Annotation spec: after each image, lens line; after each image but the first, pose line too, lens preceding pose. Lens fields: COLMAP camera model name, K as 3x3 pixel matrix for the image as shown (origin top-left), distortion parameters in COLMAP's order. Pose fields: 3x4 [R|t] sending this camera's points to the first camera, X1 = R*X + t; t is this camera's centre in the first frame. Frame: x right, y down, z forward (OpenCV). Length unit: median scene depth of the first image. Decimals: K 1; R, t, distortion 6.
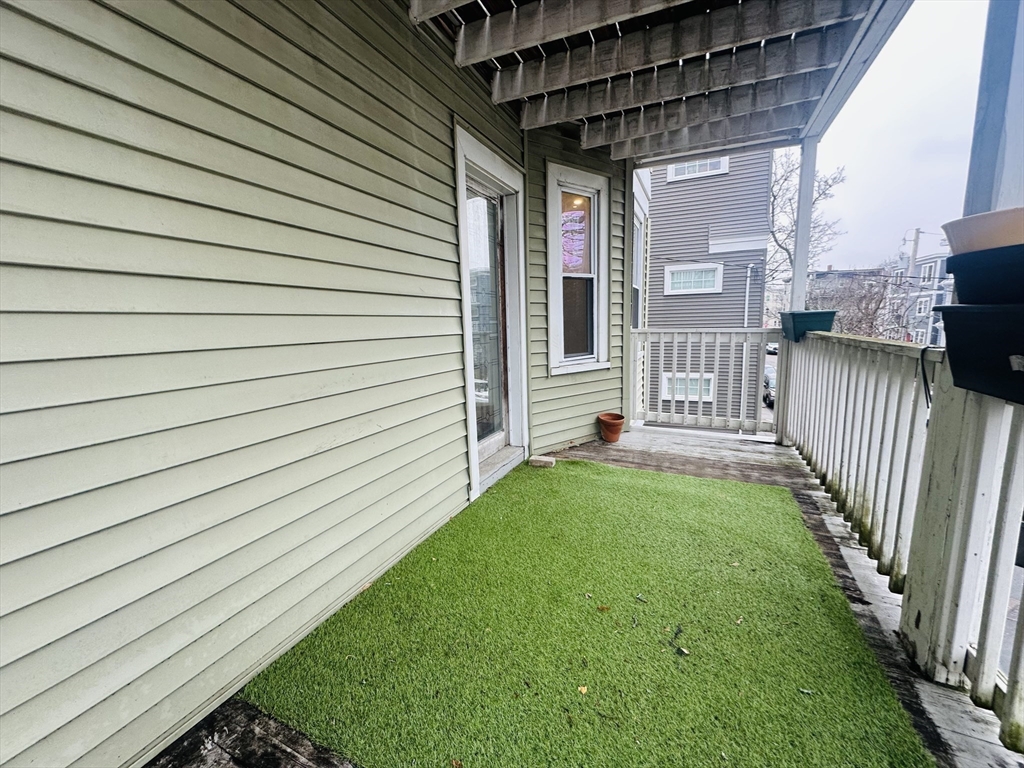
lens RADIAL K [[406.7, 0, 515.9], [0, 406.7, 380.8], [0, 0, 1]] dist [-0.003569, 0.000483]
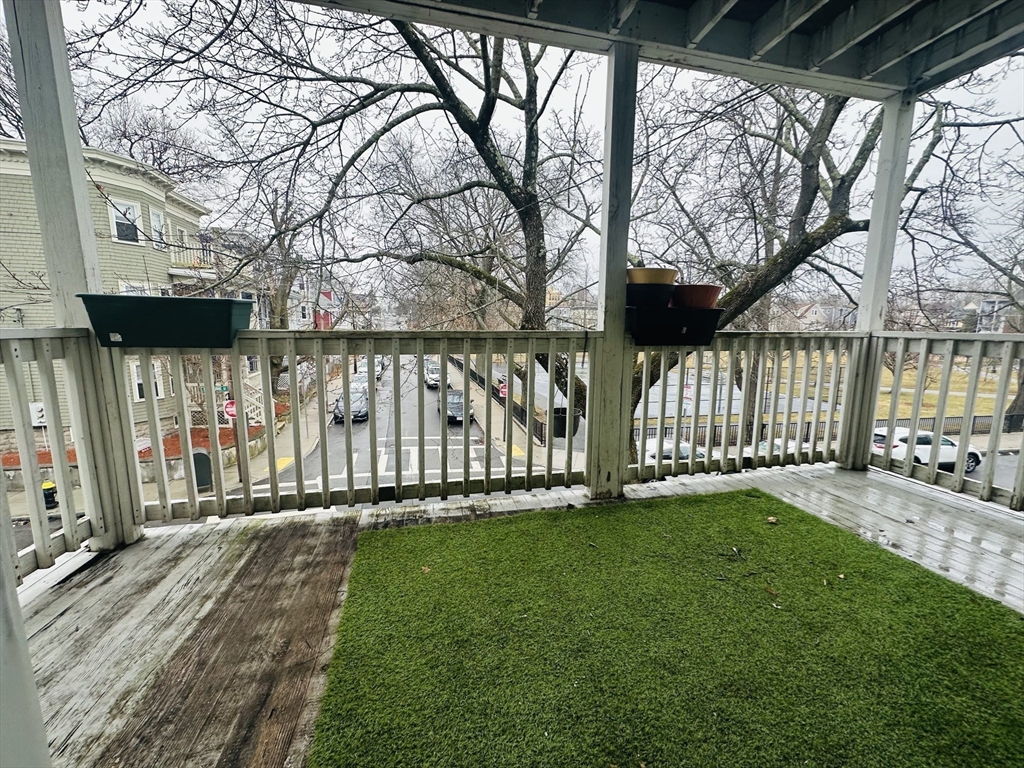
lens RADIAL K [[406.7, 0, 517.2], [0, 406.7, 381.7], [0, 0, 1]] dist [-0.003569, 0.000483]
pose [[-0.615475, -0.095292, 0.782374, -0.091940], [0.120317, 0.969670, 0.212755, -0.156906], [-0.778918, 0.225078, -0.585343, 1.326816]]
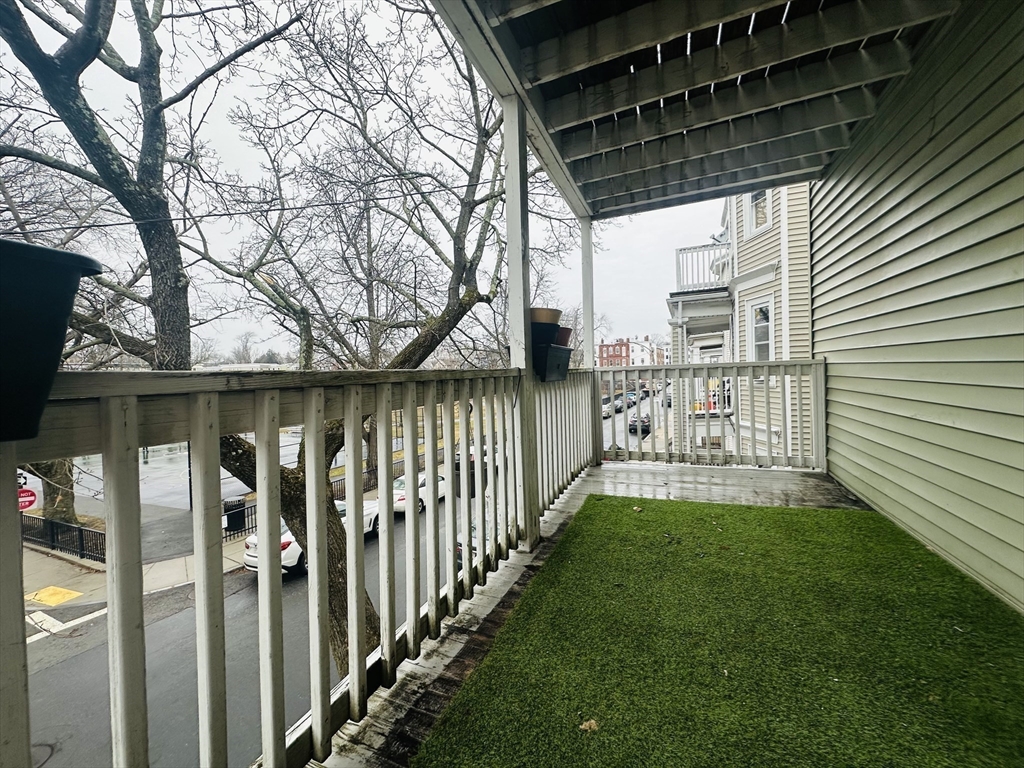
lens RADIAL K [[406.7, 0, 511.1], [0, 406.7, 381.9], [0, 0, 1]] dist [-0.003569, 0.000483]
pose [[-0.997587, 0.057799, -0.038466, 0.647253], [0.050602, 0.984625, 0.167191, -0.170146], [0.047538, 0.164841, -0.985174, 1.501250]]
